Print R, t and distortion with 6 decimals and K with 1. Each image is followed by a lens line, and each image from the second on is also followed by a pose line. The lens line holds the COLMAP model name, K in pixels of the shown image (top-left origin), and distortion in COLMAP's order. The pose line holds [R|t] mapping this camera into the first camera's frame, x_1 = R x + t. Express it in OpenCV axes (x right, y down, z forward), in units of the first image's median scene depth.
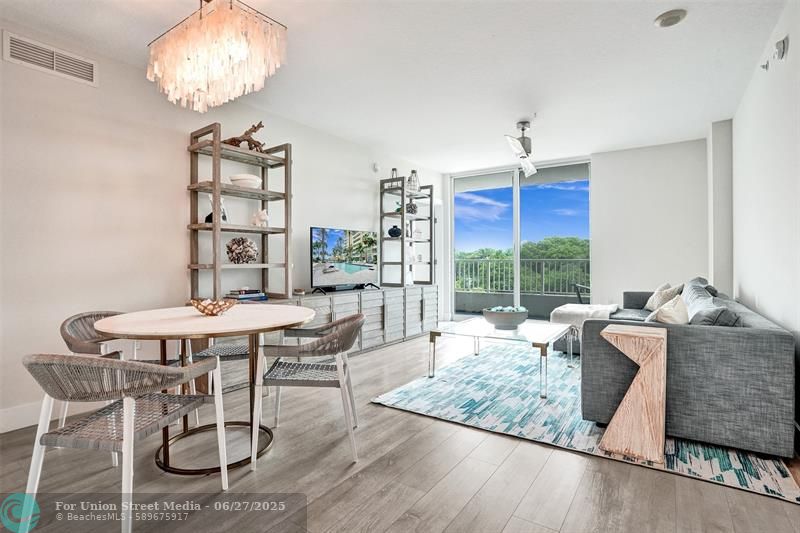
lens RADIAL K [[372.8, 0, 398.5], [0, 372.8, 262.8], [0, 0, 1]] dist [-0.019001, 0.005456]
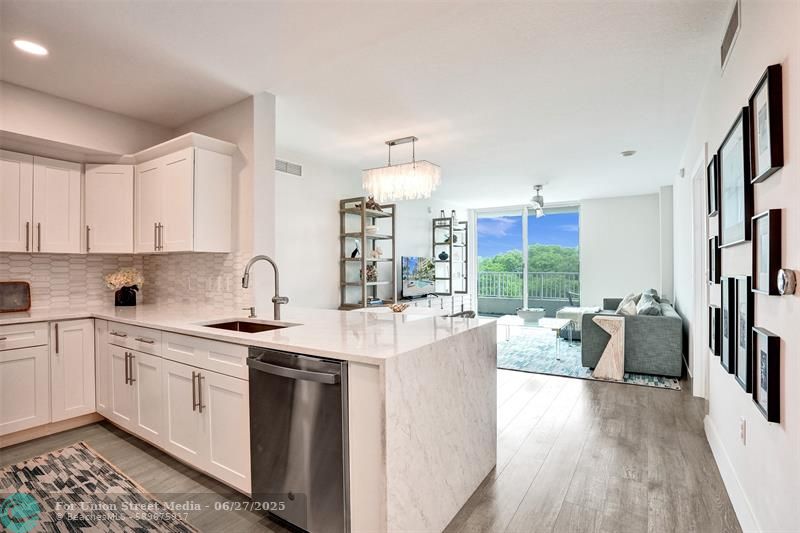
lens RADIAL K [[372.8, 0, 400.3], [0, 372.8, 270.4], [0, 0, 1]] dist [-0.019001, 0.005456]
pose [[0.998925, 0.000160, 0.046345, -0.305809], [-0.000161, 1.000000, 0.000022, -0.038482], [-0.046345, -0.000029, 0.998926, -0.499142]]
